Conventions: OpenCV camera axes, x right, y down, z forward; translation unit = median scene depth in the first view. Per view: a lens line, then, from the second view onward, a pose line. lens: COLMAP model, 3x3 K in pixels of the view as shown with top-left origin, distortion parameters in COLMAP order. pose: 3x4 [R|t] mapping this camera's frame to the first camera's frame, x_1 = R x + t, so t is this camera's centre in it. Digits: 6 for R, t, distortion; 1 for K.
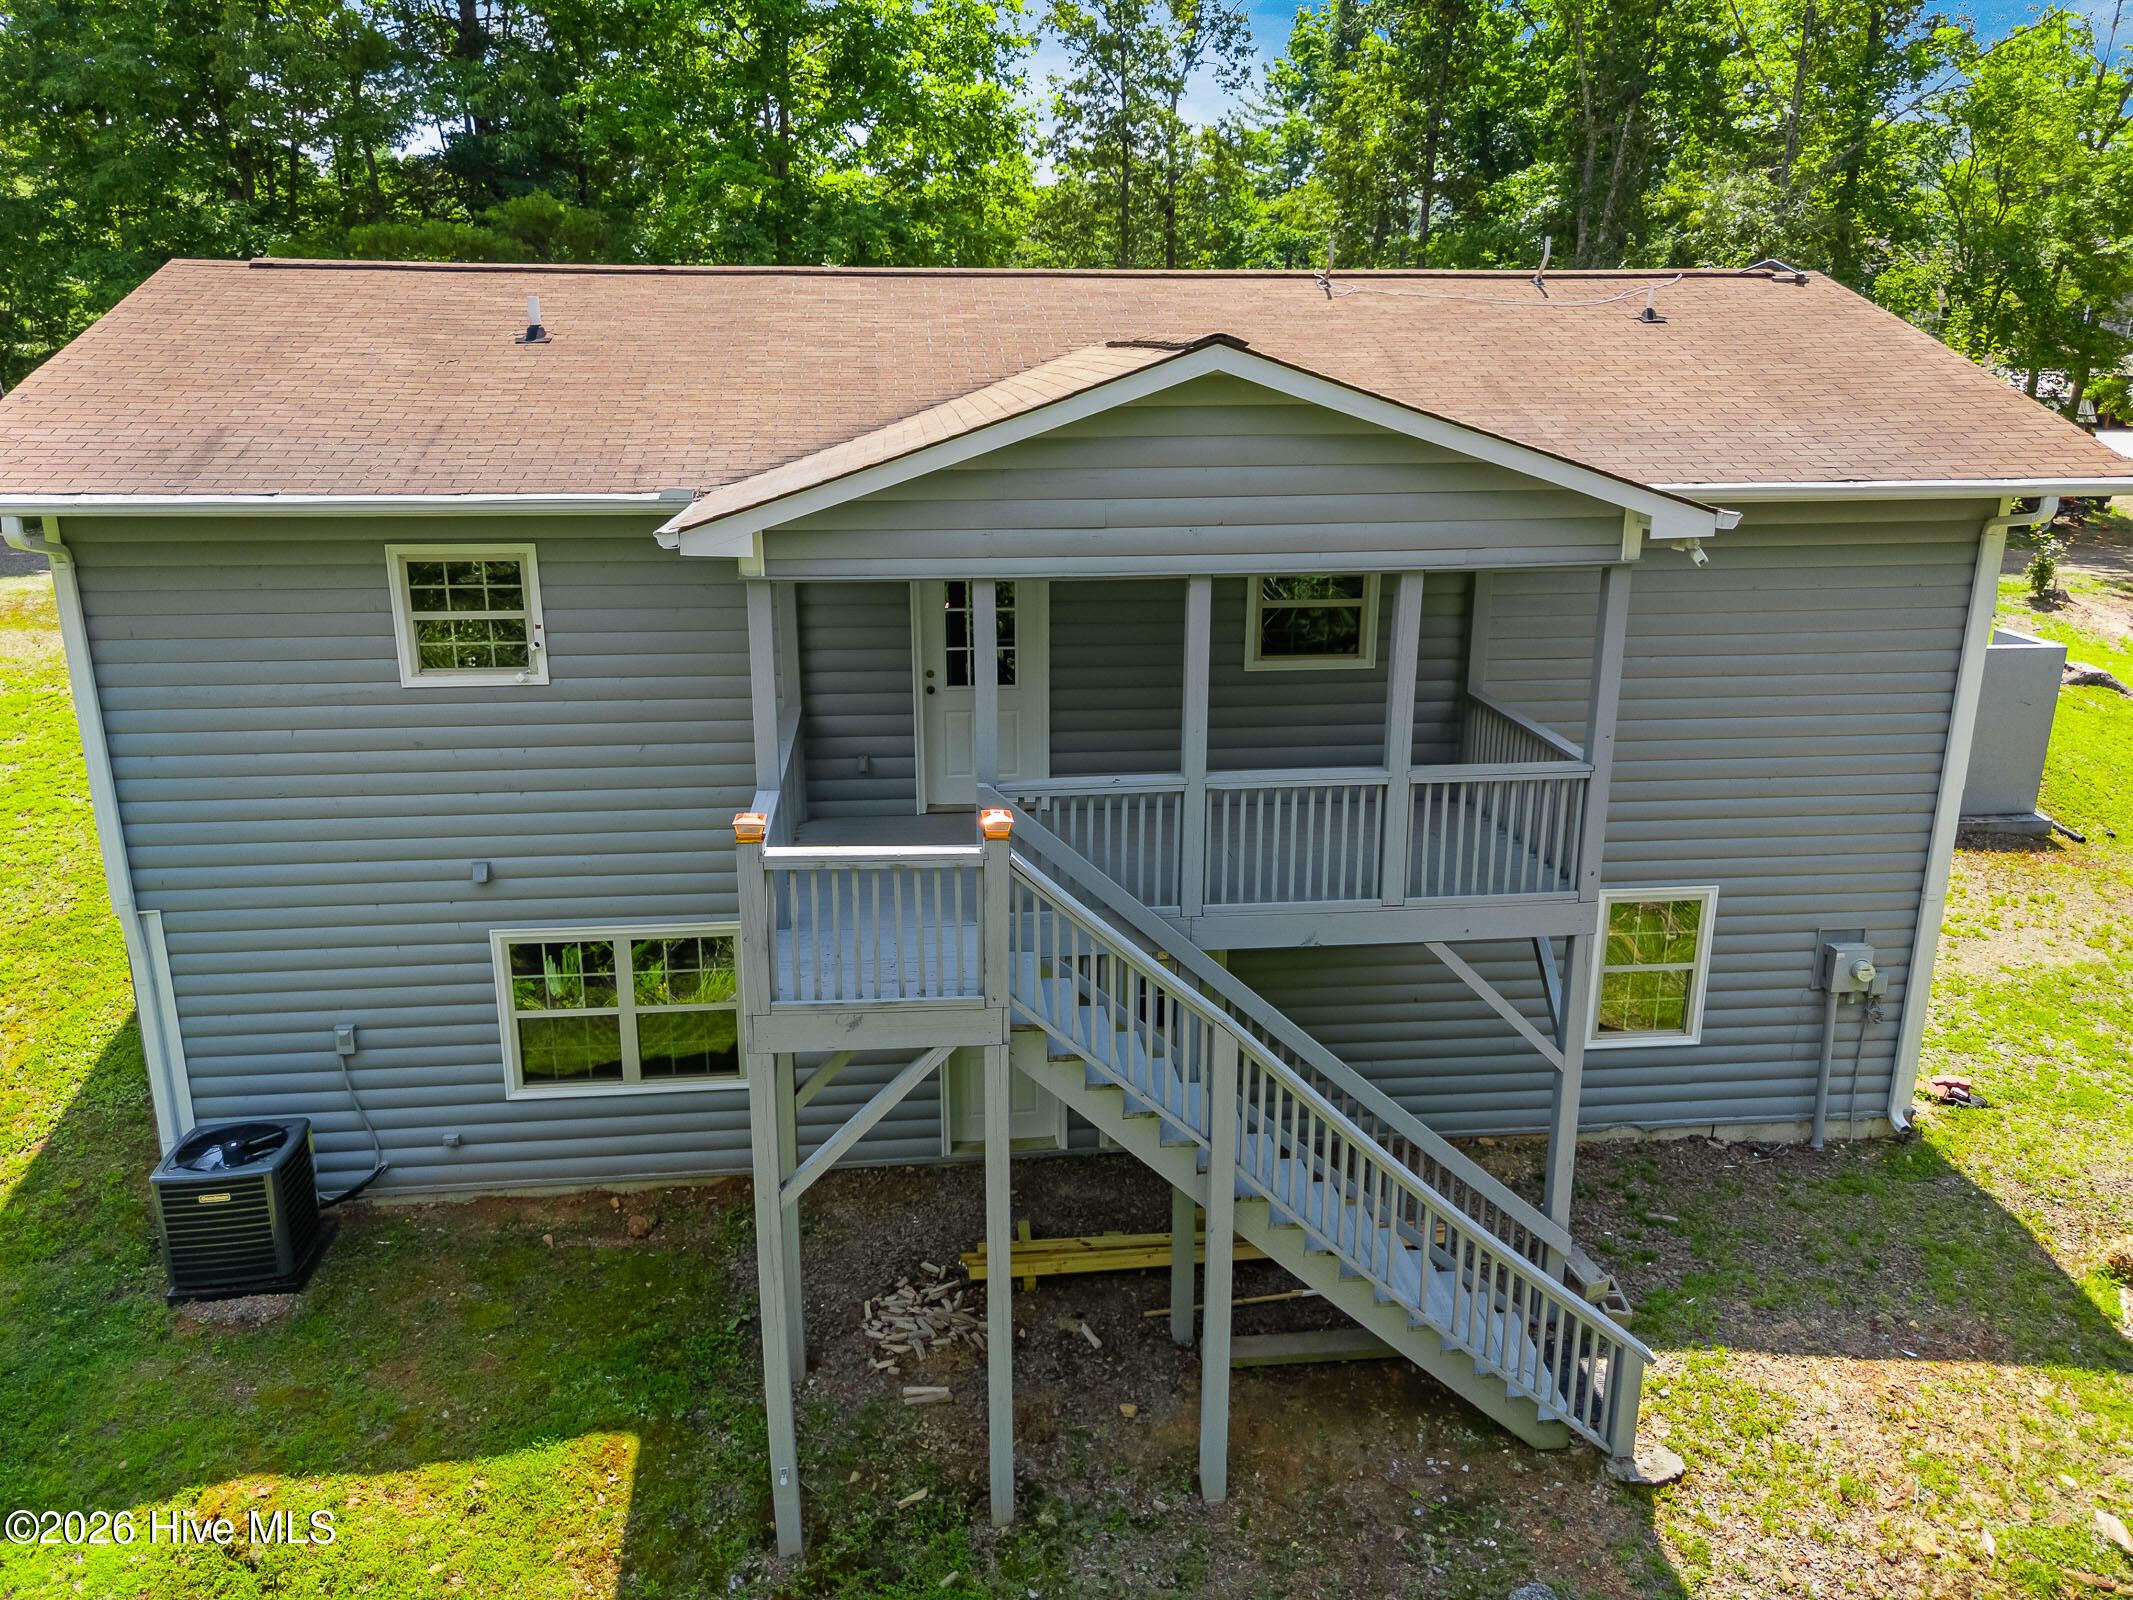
lens RADIAL K [[1588.6, 0, 1072.3], [0, 1588.6, 795.4], [0, 0, 1]] dist [0.050540, -0.054944]
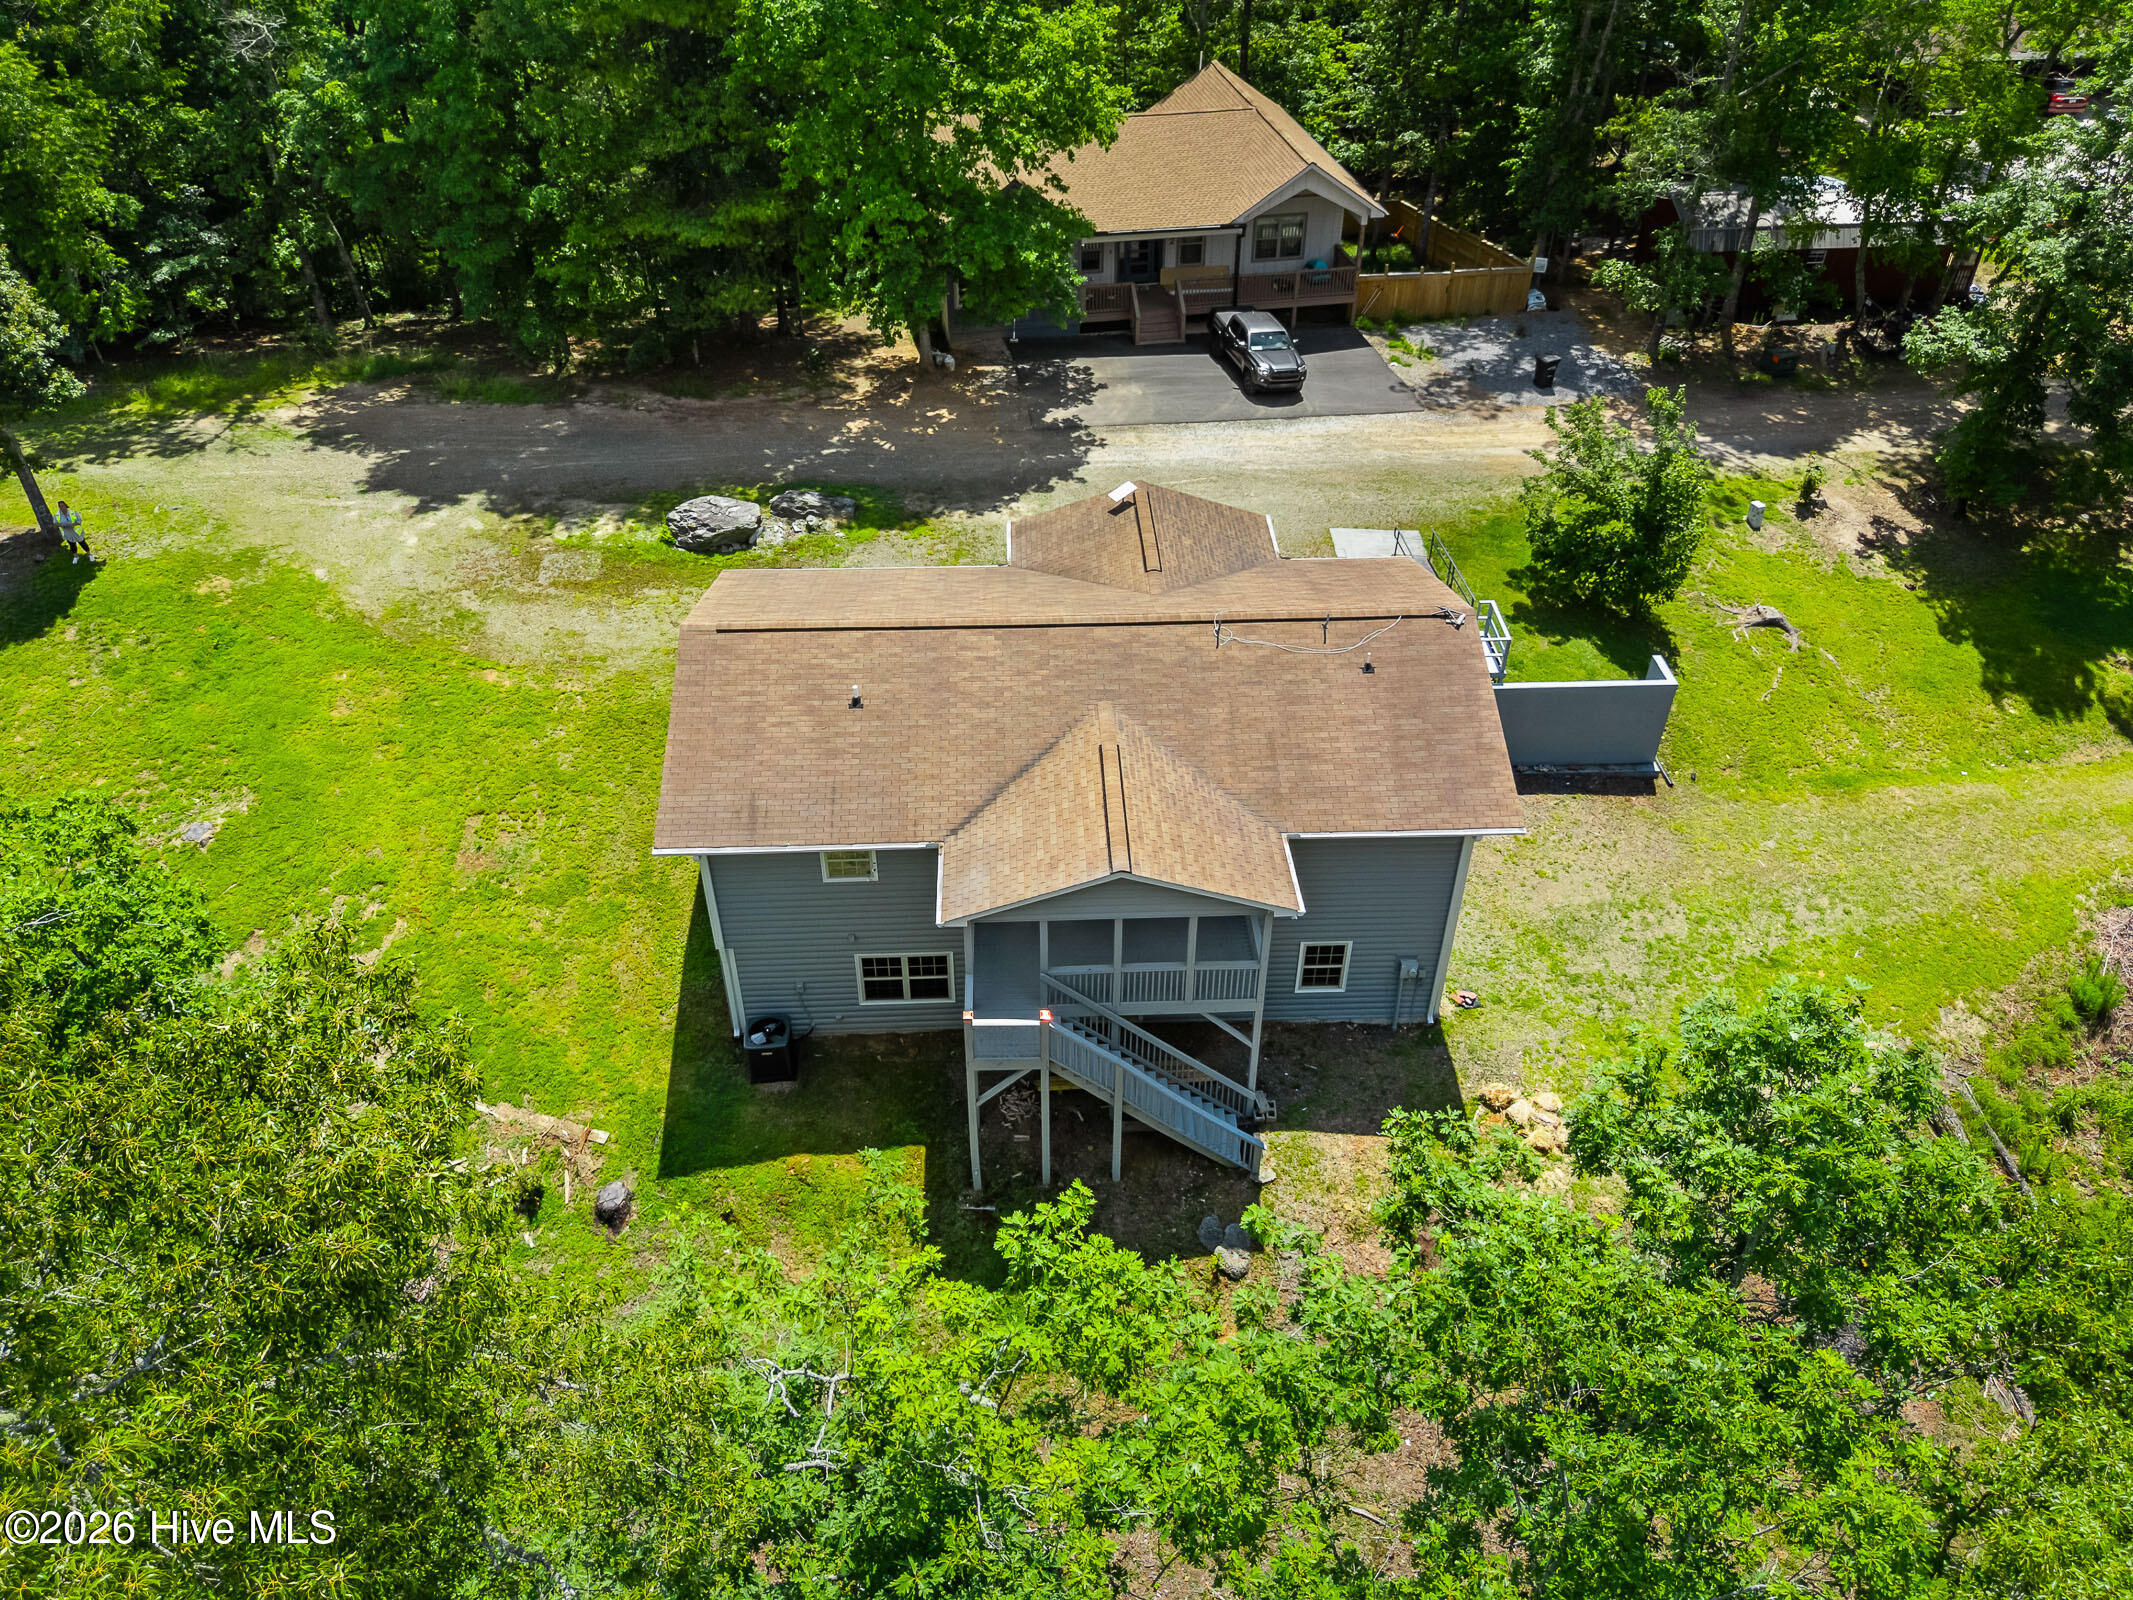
lens RADIAL K [[1588.6, 0, 1072.3], [0, 1588.6, 795.4], [0, 0, 1]] dist [0.050540, -0.054944]
pose [[0.997762, 0.046321, -0.048213, 0.106941], [-0.024563, 0.924643, 0.380041, -1.244960], [0.062184, -0.378007, 0.923712, -1.370077]]
